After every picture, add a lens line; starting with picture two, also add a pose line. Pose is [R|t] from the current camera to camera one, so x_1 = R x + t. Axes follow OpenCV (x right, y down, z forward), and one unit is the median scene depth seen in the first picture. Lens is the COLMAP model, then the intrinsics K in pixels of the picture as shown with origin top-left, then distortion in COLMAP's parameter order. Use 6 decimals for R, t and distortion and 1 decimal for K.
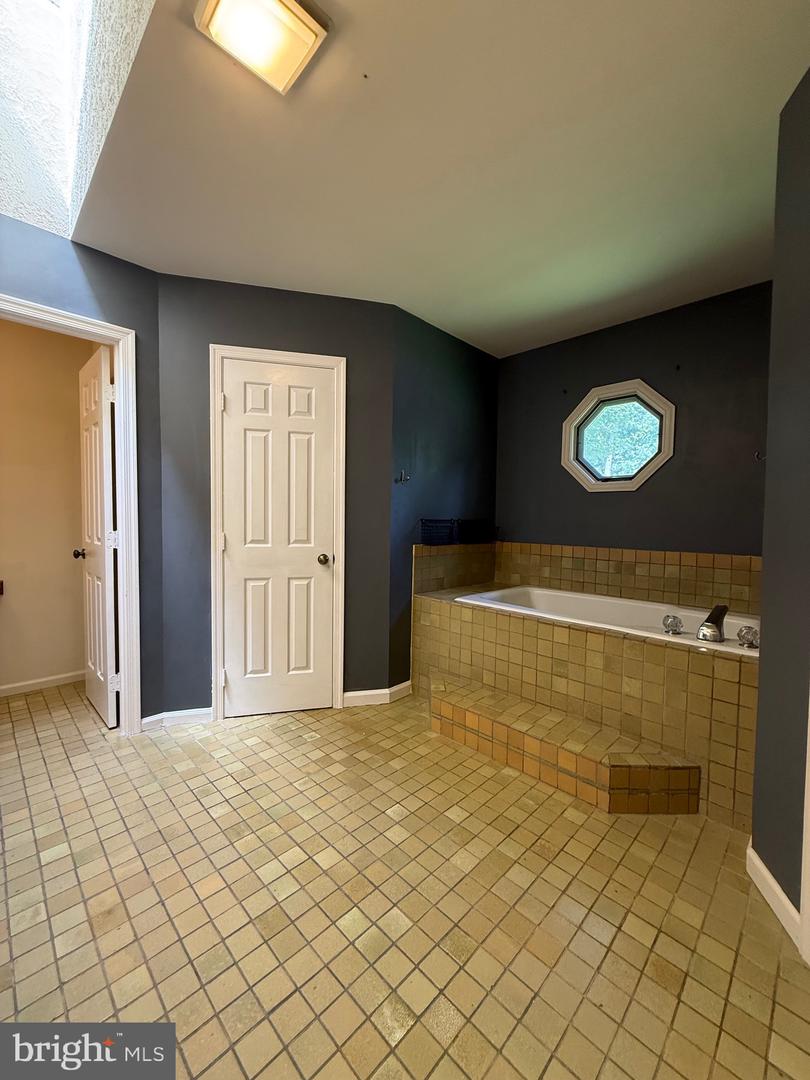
lens RADIAL K [[430.9, 0, 403.6], [0, 430.9, 539.3], [0, 0, 1]] dist [0.000400, 0.000502]
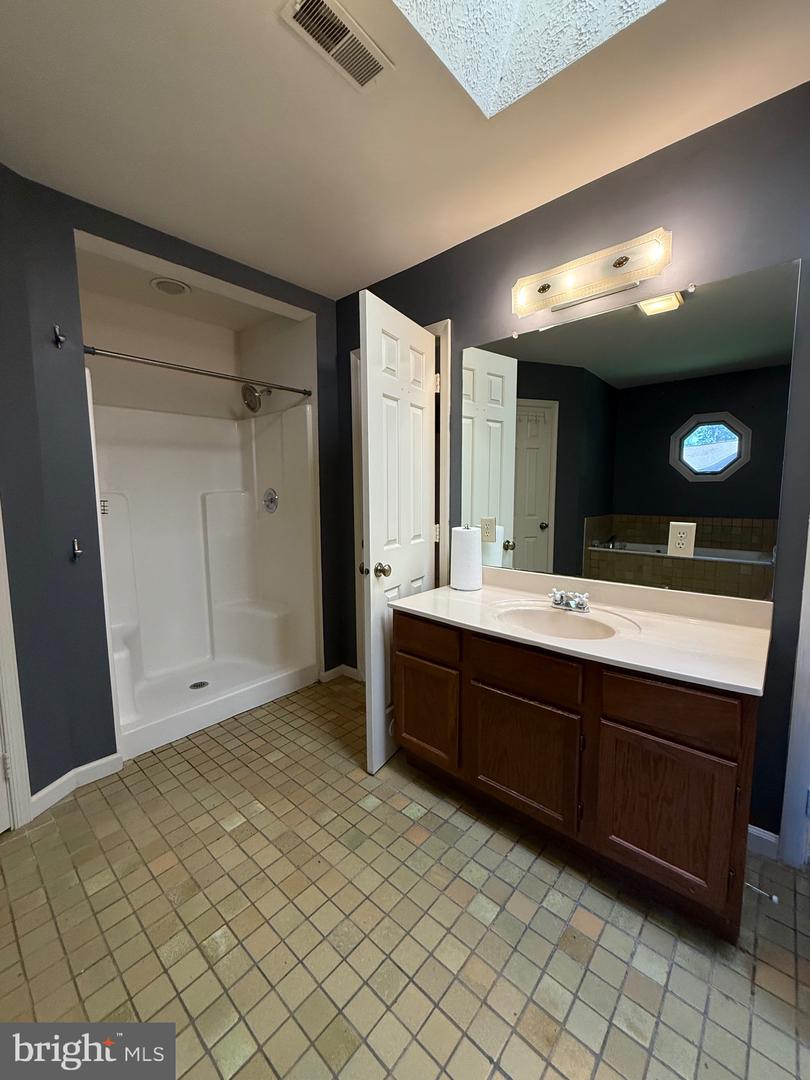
lens RADIAL K [[430.9, 0, 406.7], [0, 430.9, 534.4], [0, 0, 1]] dist [0.000400, 0.000502]
pose [[-0.997969, -0.006745, -0.063344, -0.246236], [-0.016296, 0.988322, 0.151508, -0.111986], [0.061582, 0.152232, -0.986424, 1.087610]]
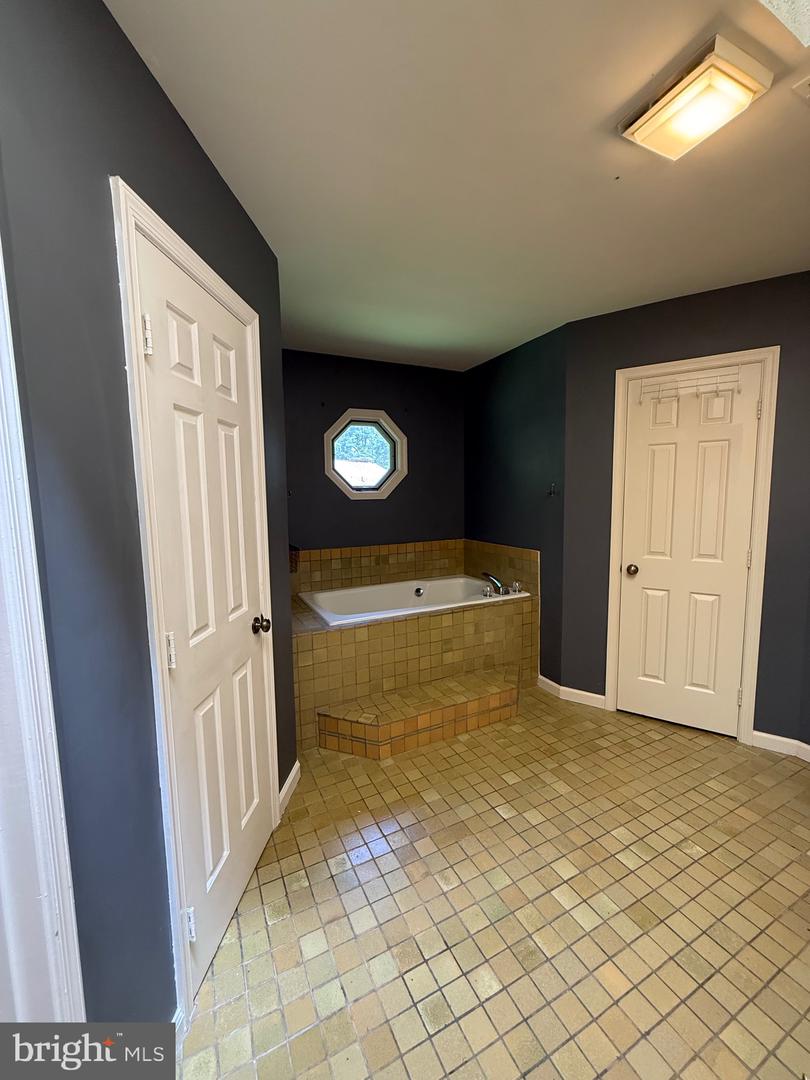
lens RADIAL K [[430.9, 0, 403.1], [0, 430.9, 538.5], [0, 0, 1]] dist [0.000400, 0.000502]
pose [[0.314558, -0.120305, 0.941584, -0.967193], [0.067387, 0.992264, 0.104269, -0.184220], [-0.946843, 0.030652, 0.320231, 0.791834]]
